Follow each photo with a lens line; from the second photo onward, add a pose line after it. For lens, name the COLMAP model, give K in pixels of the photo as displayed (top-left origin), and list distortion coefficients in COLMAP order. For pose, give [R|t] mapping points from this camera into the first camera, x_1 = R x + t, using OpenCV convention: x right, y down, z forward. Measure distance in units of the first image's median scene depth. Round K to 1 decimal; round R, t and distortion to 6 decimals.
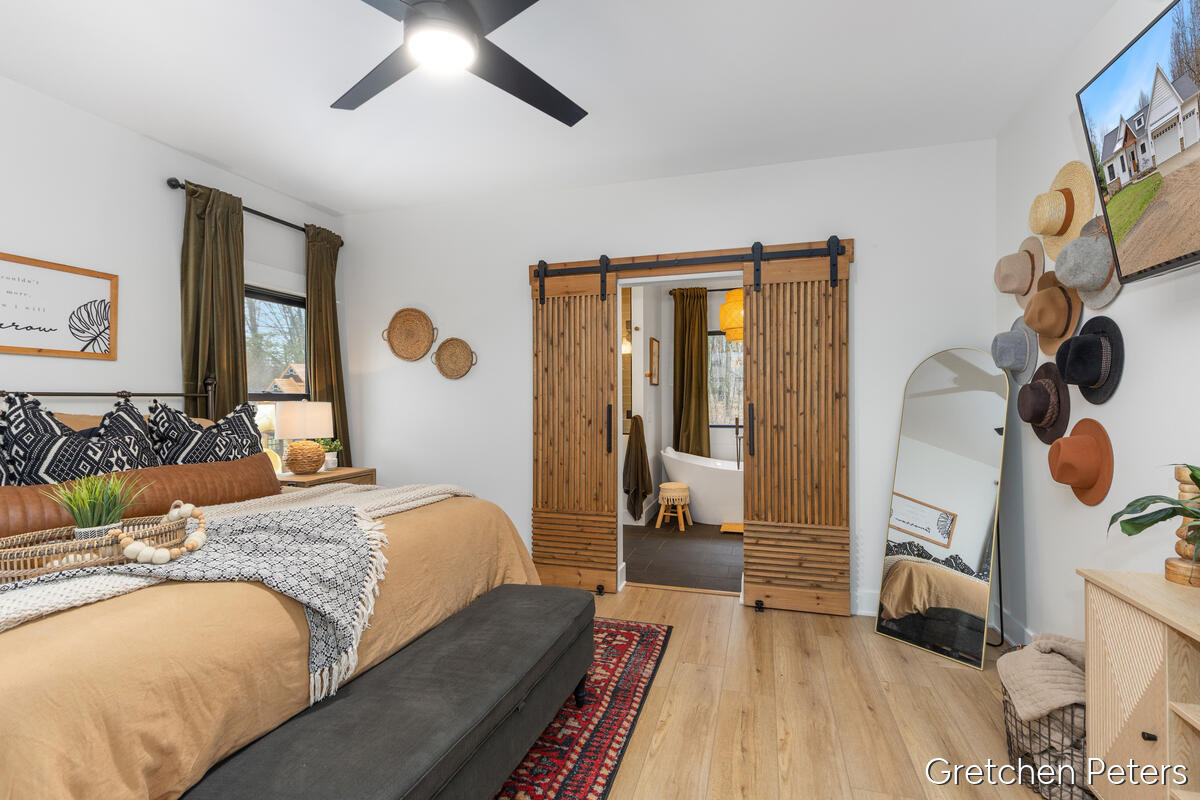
lens RADIAL K [[547.8, 0, 584.9], [0, 547.8, 396.2], [0, 0, 1]] dist [0.009039, -0.000085]
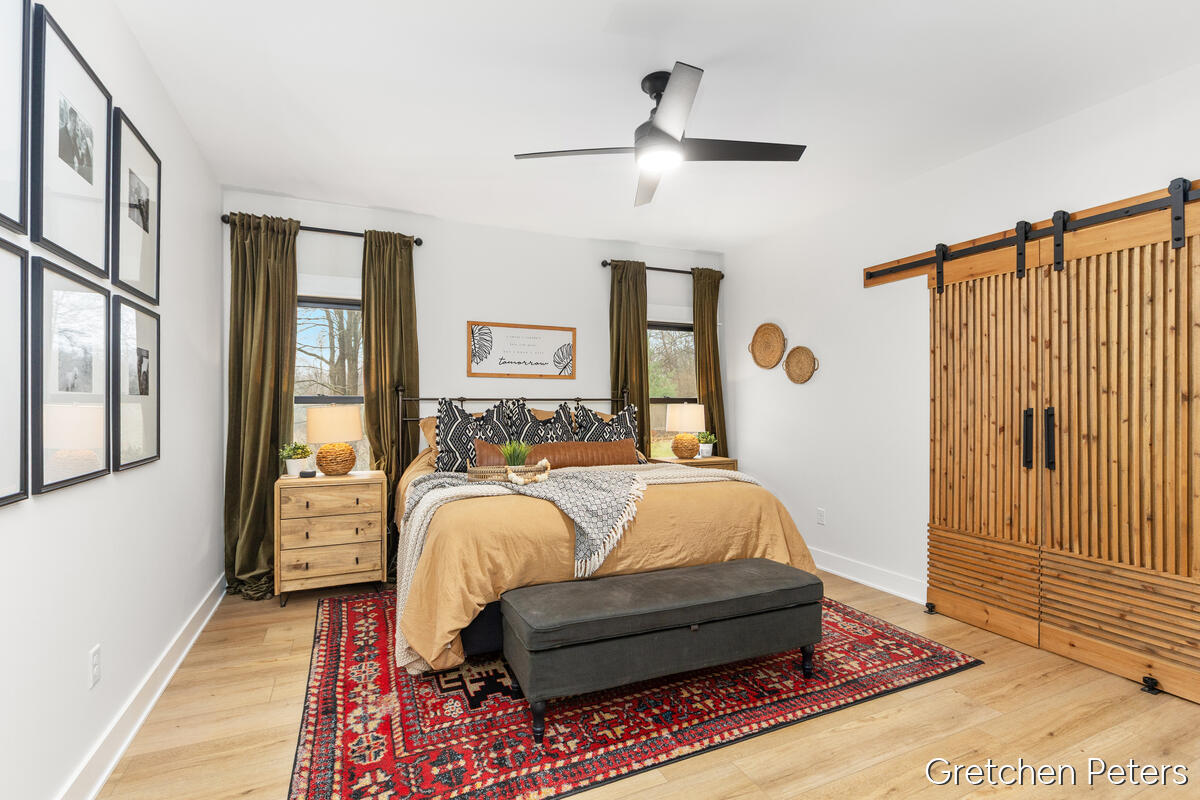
lens RADIAL K [[557.6, 0, 596.4], [0, 557.6, 379.3], [0, 0, 1]] dist [0.032633, -0.023876]
pose [[0.666251, -0.031598, -0.745057, 0.487433], [0.006598, 0.999313, -0.036481, -0.002202], [0.745698, 0.019389, 0.666002, -0.078402]]
